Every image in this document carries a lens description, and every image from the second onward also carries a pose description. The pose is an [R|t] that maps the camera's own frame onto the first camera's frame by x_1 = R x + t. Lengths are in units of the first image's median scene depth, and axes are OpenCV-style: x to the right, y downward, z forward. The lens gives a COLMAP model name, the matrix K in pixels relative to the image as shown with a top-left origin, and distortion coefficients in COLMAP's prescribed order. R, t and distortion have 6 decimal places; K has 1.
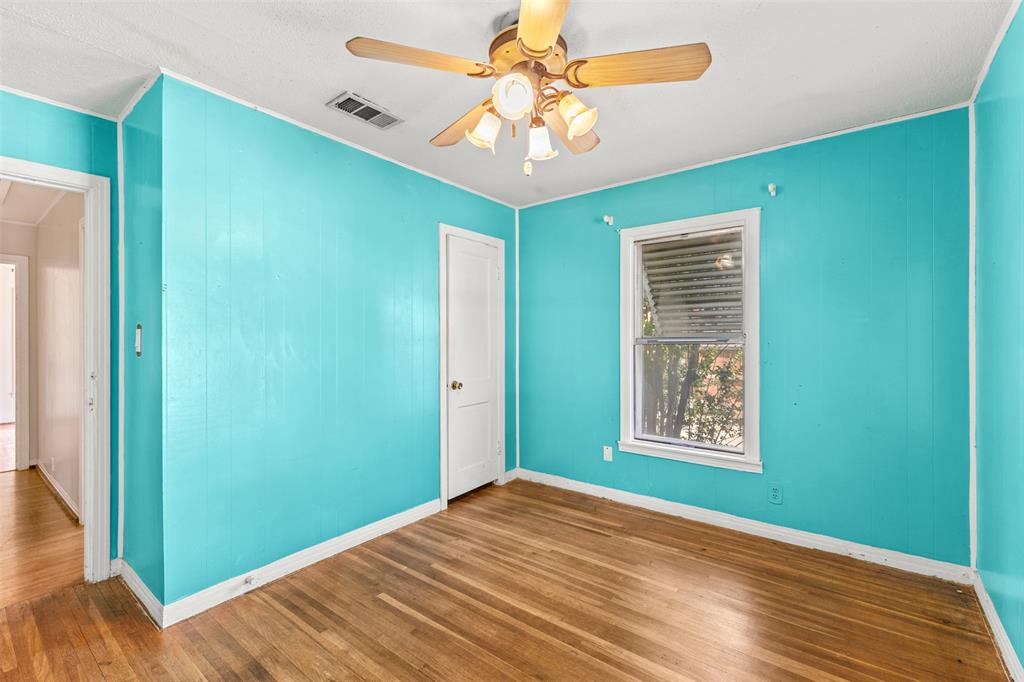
lens RADIAL K [[441.3, 0, 514.2], [0, 441.3, 336.6], [0, 0, 1]] dist [0.003804, -0.000175]
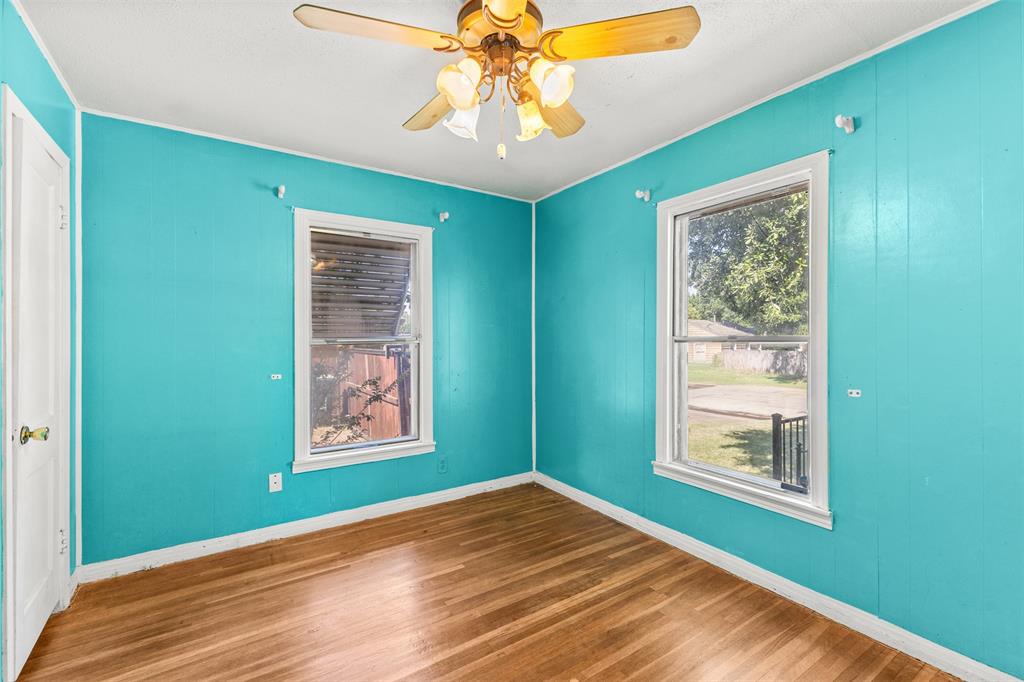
lens RADIAL K [[441.3, 0, 514.2], [0, 441.3, 336.6], [0, 0, 1]] dist [0.003804, -0.000175]
pose [[0.321597, 0.007482, 0.946847, -0.484017], [-0.002101, 0.999972, -0.007188, 0.007654], [-0.946874, 0.000323, 0.321604, 0.398721]]
